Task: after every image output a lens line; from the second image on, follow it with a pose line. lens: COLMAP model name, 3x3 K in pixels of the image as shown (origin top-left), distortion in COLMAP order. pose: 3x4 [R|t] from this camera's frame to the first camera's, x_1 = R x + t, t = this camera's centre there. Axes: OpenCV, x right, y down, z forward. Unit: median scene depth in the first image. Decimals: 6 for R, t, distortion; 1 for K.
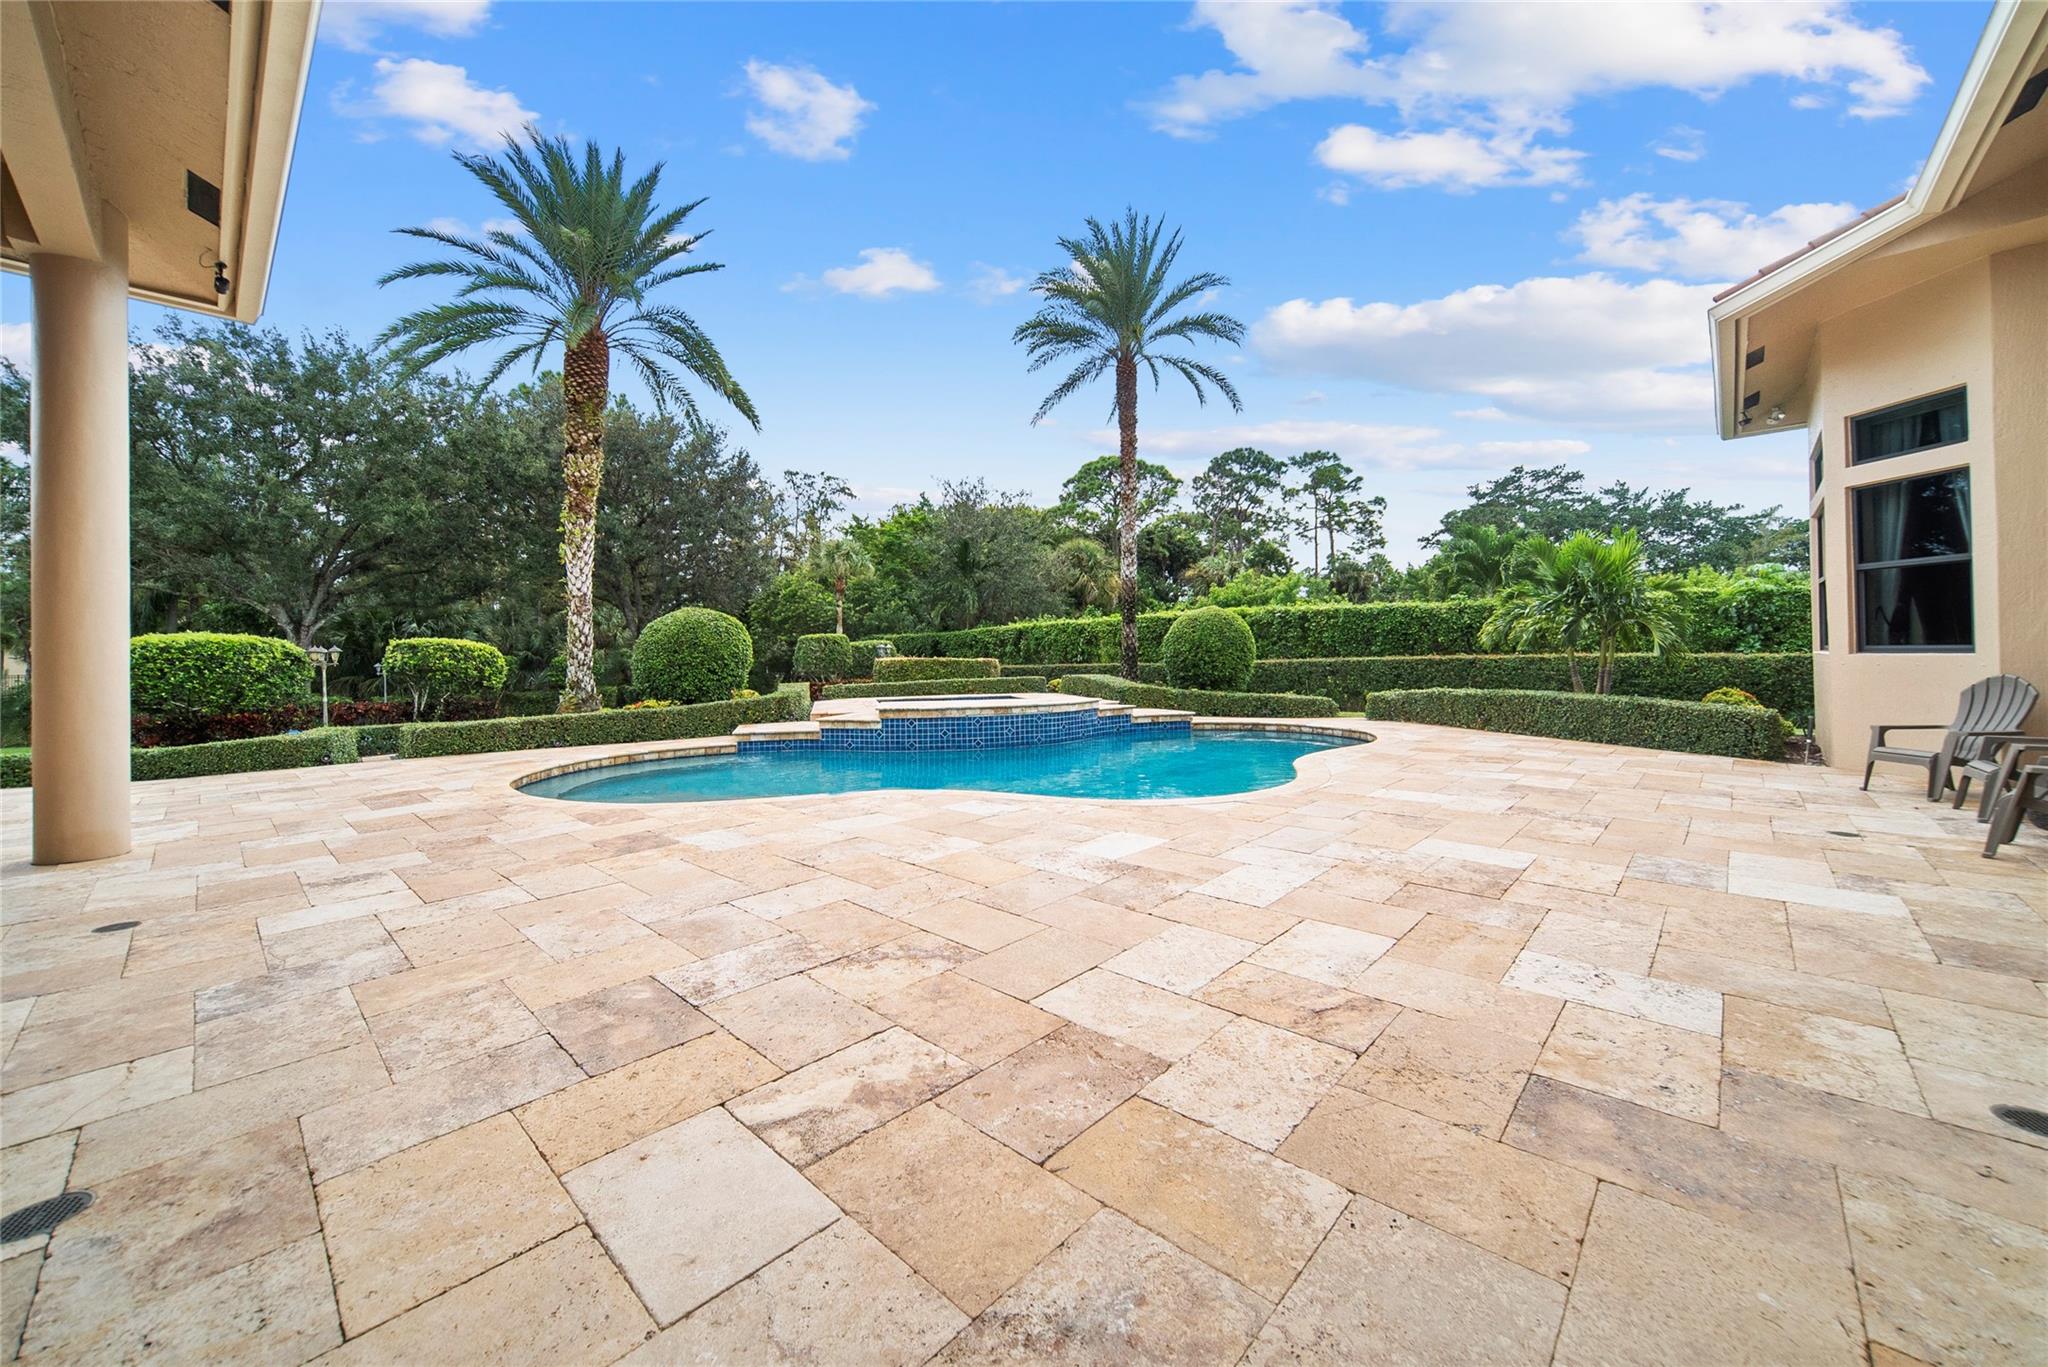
lens RADIAL K [[764.4, 0, 1023.4], [0, 764.4, 645.2], [0, 0, 1]] dist [-0.019388, 0.003422]
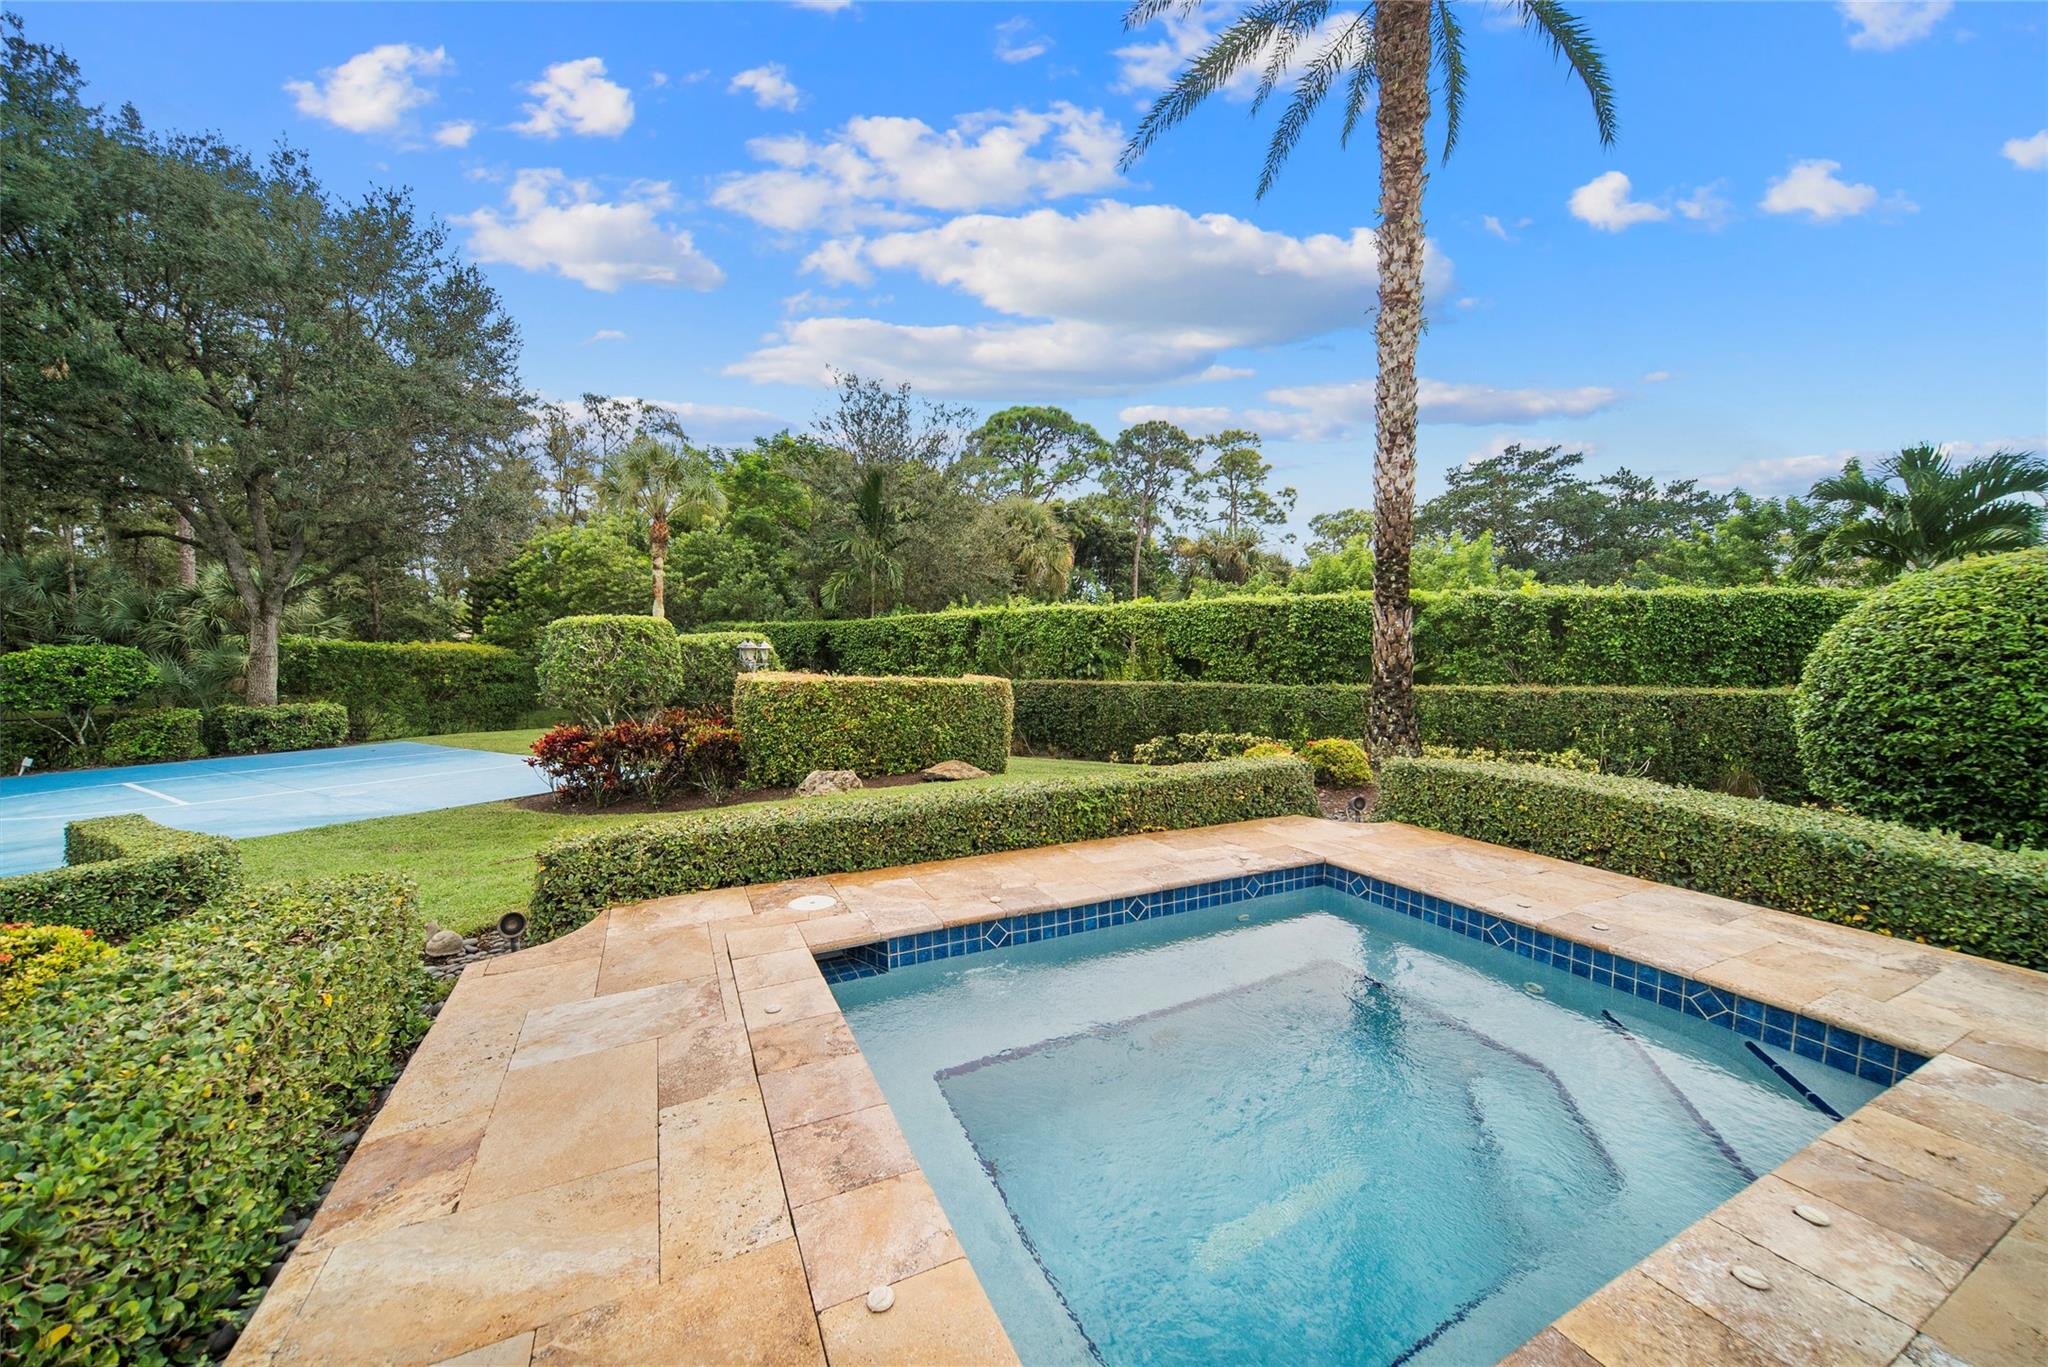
lens RADIAL K [[744.1, 0, 1020.5], [0, 744.1, 681.8], [0, 0, 1]] dist [-0.014099, 0.001320]
pose [[0.978695, 0.010283, 0.205060, -0.123528], [-0.022144, 0.998206, 0.055633, -0.005609], [-0.204120, -0.058989, 0.977167, 0.550264]]
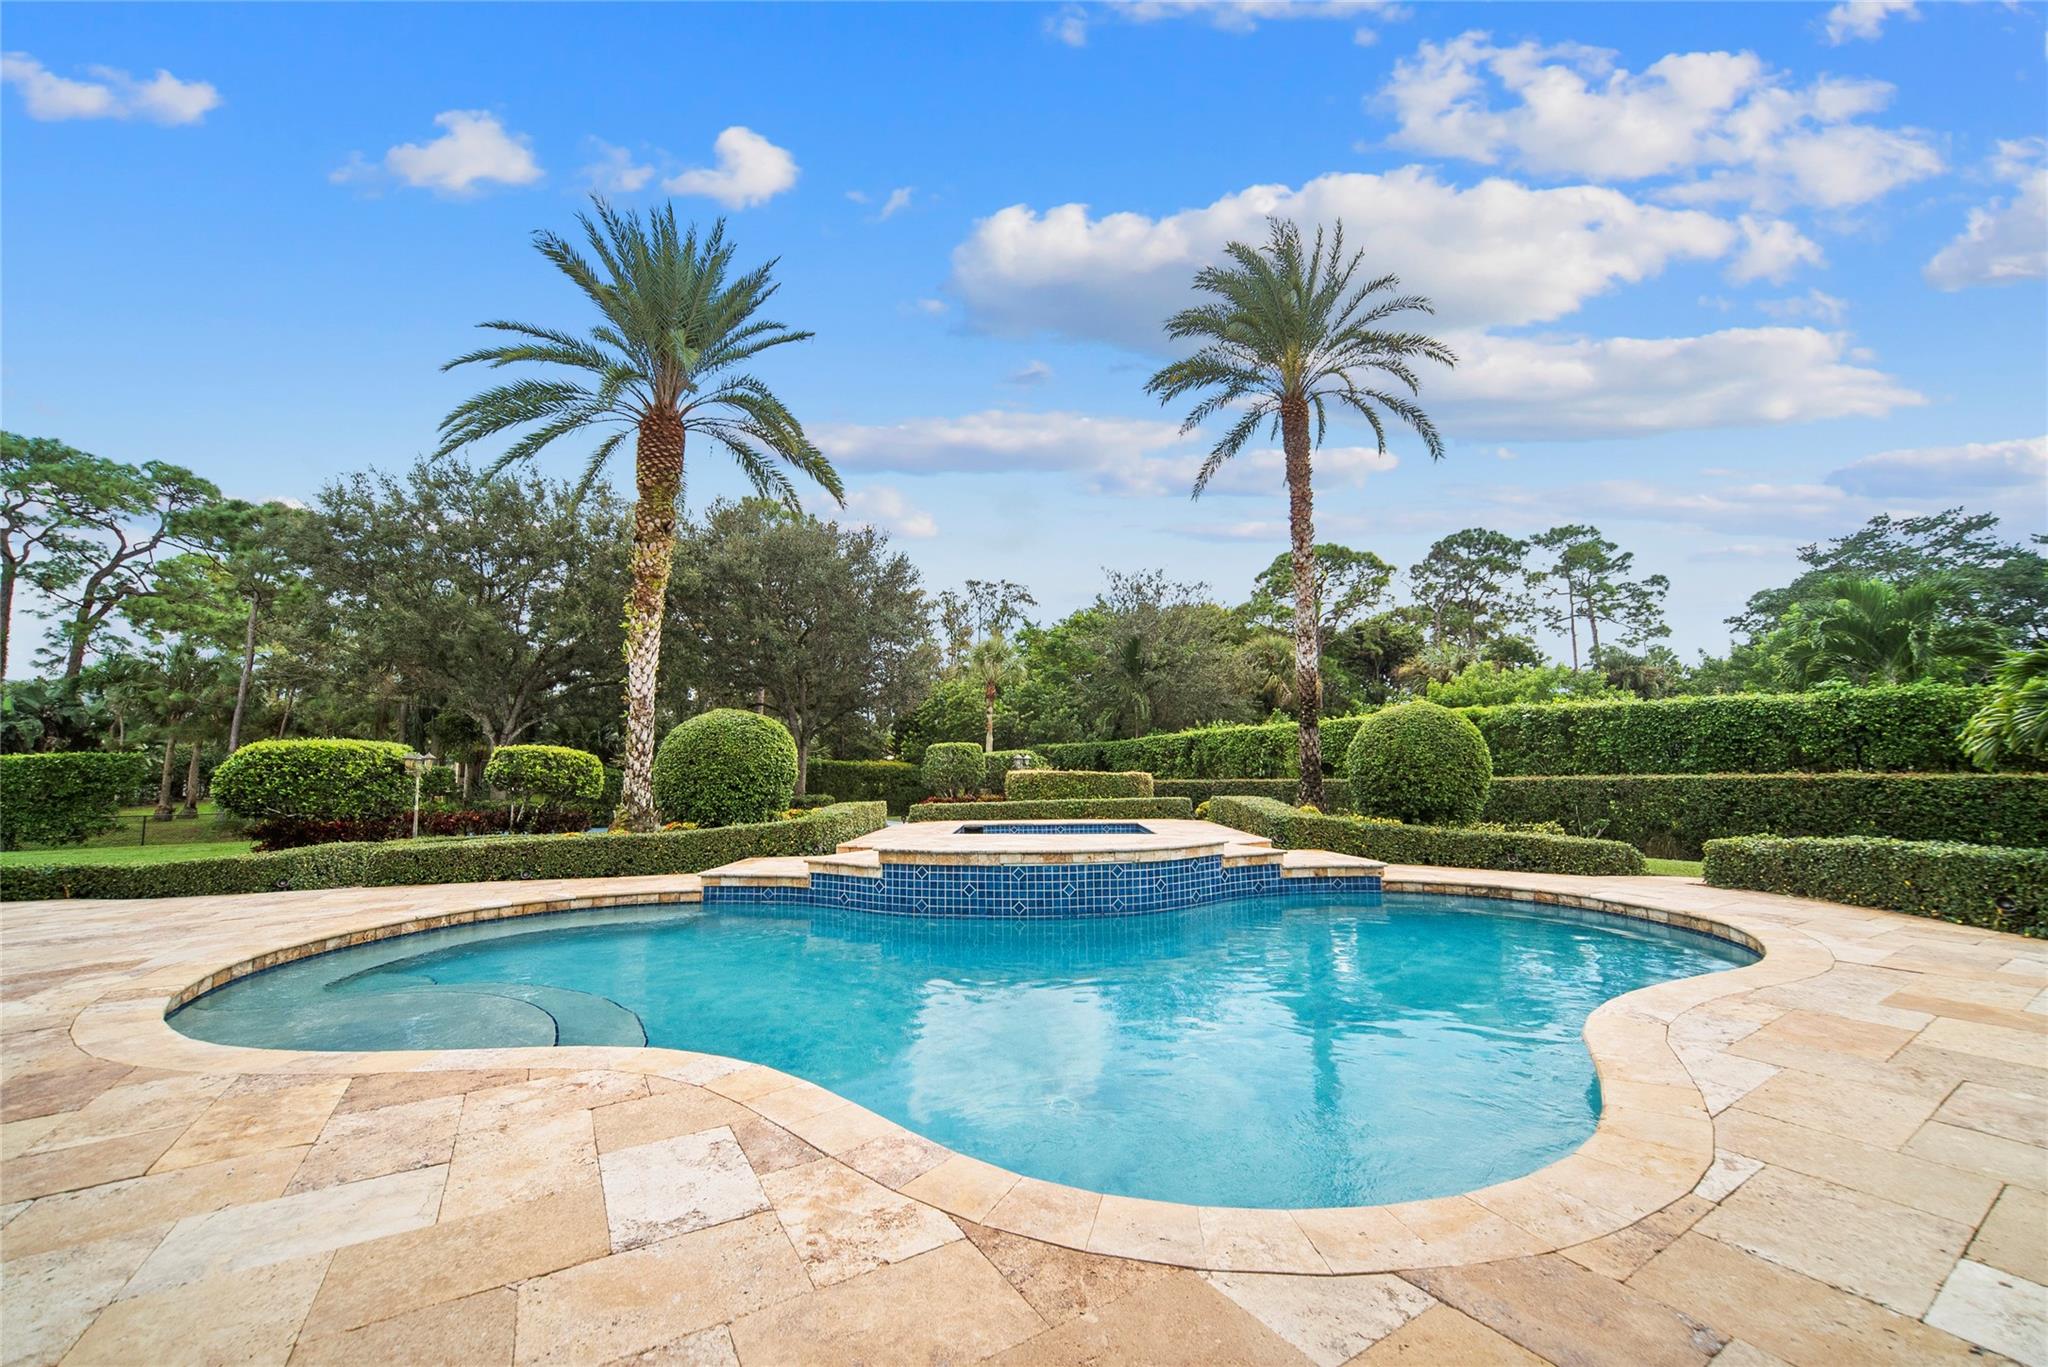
lens RADIAL K [[764.4, 0, 1025.8], [0, 764.4, 685.4], [0, 0, 1]] dist [-0.019388, 0.003422]
pose [[0.966056, -0.019239, -0.257614, 0.052839], [-0.004355, 0.995868, -0.090705, -0.000500], [0.258295, 0.088748, 0.961981, 0.159106]]
